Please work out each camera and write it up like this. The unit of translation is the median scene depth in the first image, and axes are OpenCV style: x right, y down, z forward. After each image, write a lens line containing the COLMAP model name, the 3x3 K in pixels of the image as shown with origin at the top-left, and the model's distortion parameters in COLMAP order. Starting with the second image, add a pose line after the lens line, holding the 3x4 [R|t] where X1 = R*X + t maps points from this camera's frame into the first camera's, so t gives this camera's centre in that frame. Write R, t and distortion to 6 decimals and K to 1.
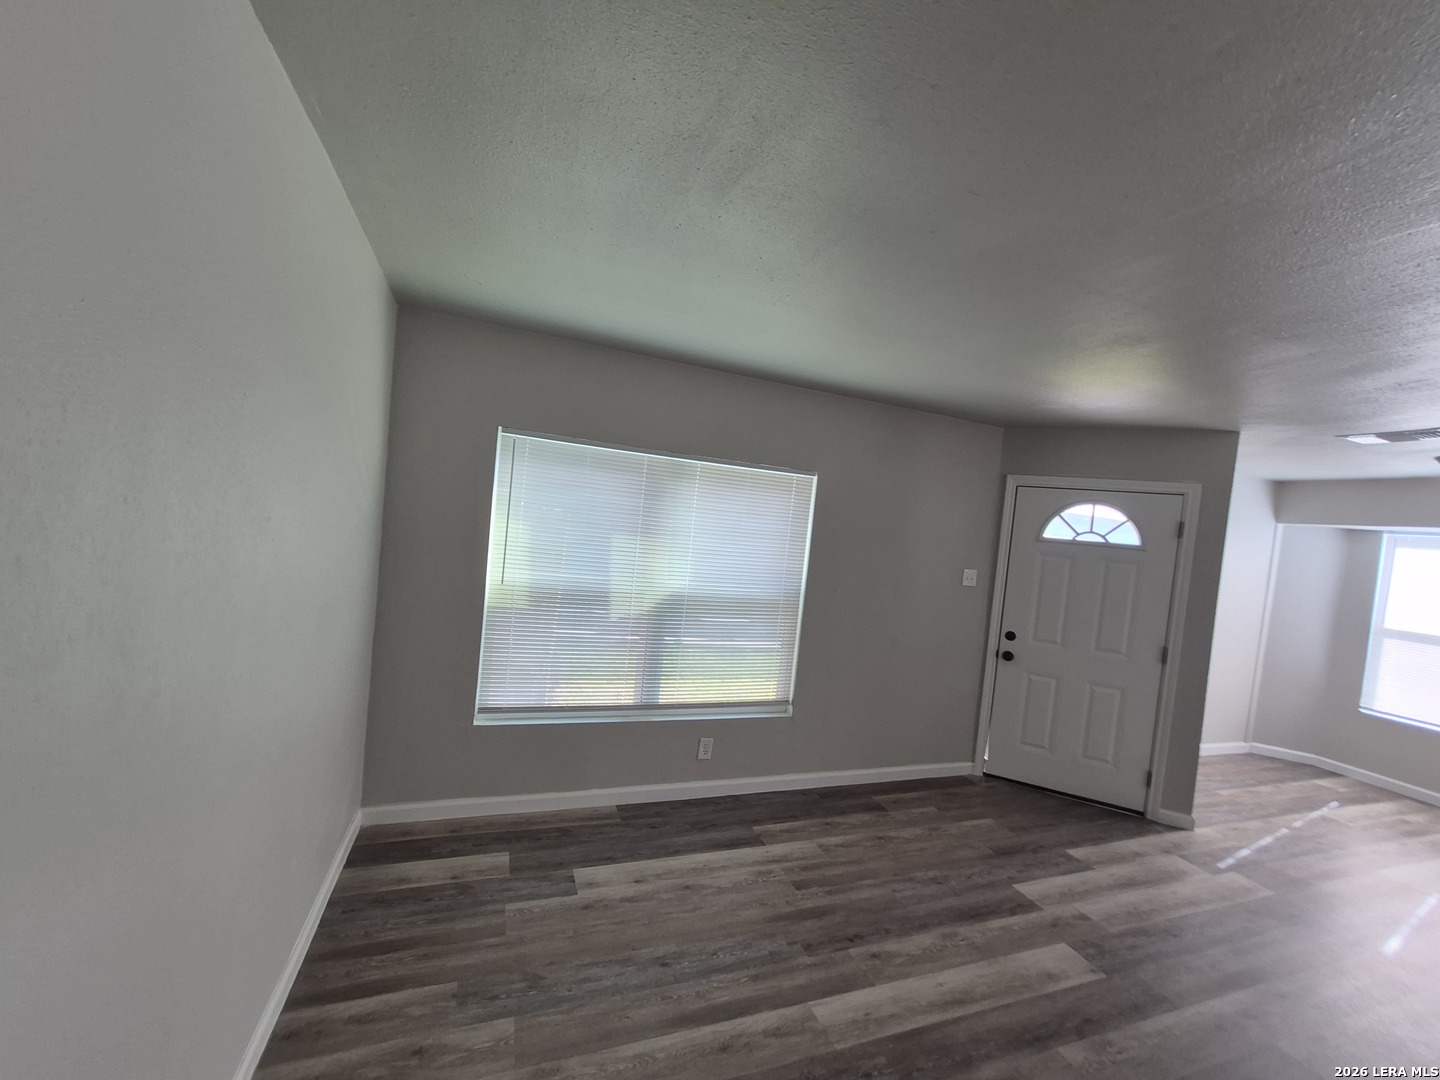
lens RADIAL K [[565.3, 0, 711.0], [0, 565.3, 539.7], [0, 0, 1]] dist [0.008026, -0.001099]
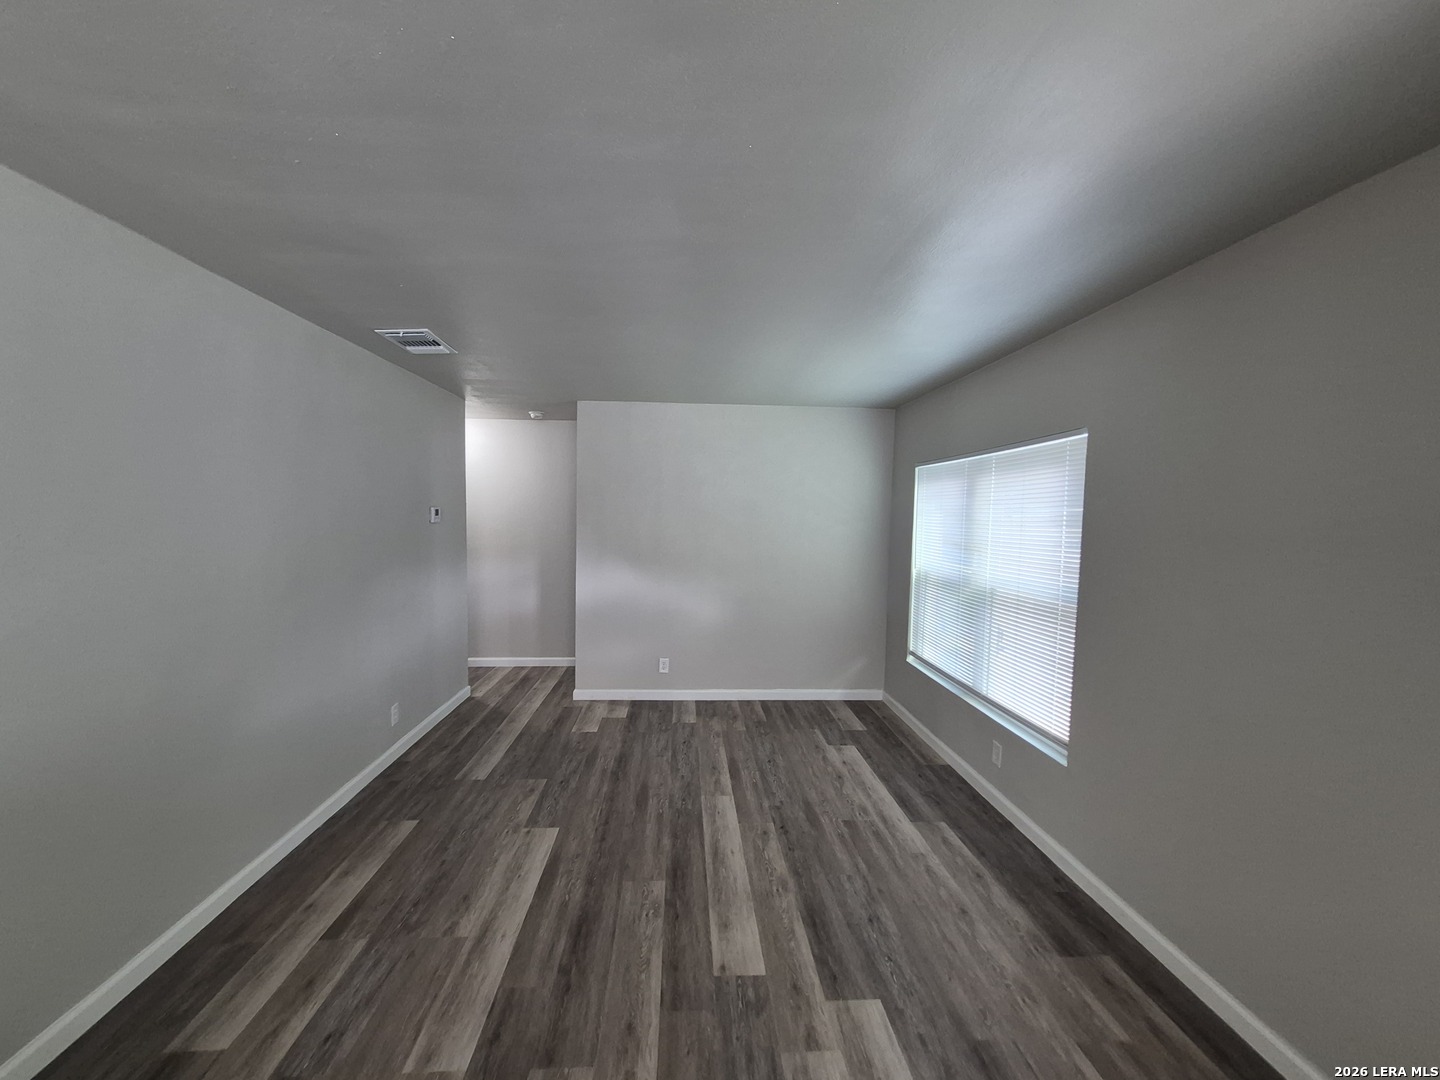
lens RADIAL K [[565.3, 0, 710.2], [0, 565.3, 540.3], [0, 0, 1]] dist [0.008026, -0.001099]
pose [[-0.297593, -0.057253, -0.952974, 1.139818], [-0.070882, 0.996770, -0.037749, 0.095092], [0.952058, 0.056315, -0.300690, 0.885844]]
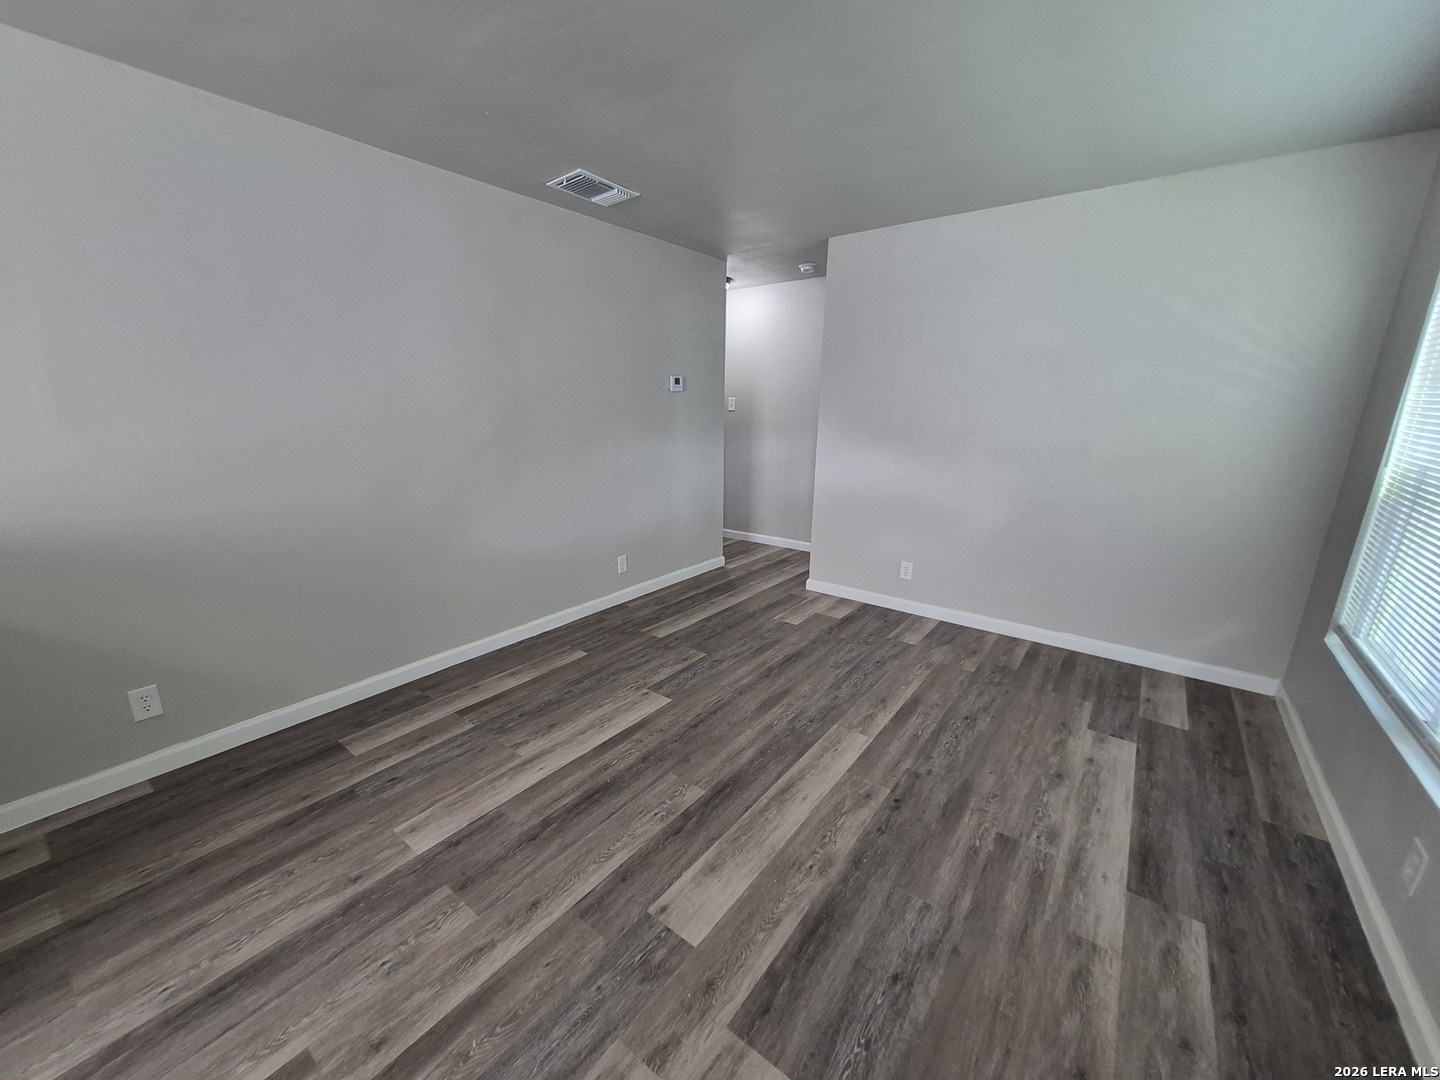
lens RADIAL K [[565.3, 0, 707.8], [0, 565.3, 540.8], [0, 0, 1]] dist [0.008026, -0.001099]
pose [[-0.843790, 0.021705, -0.536234, 0.733962], [-0.107777, 0.971972, 0.208935, 0.103988], [0.525740, 0.234091, -0.817801, 1.108639]]
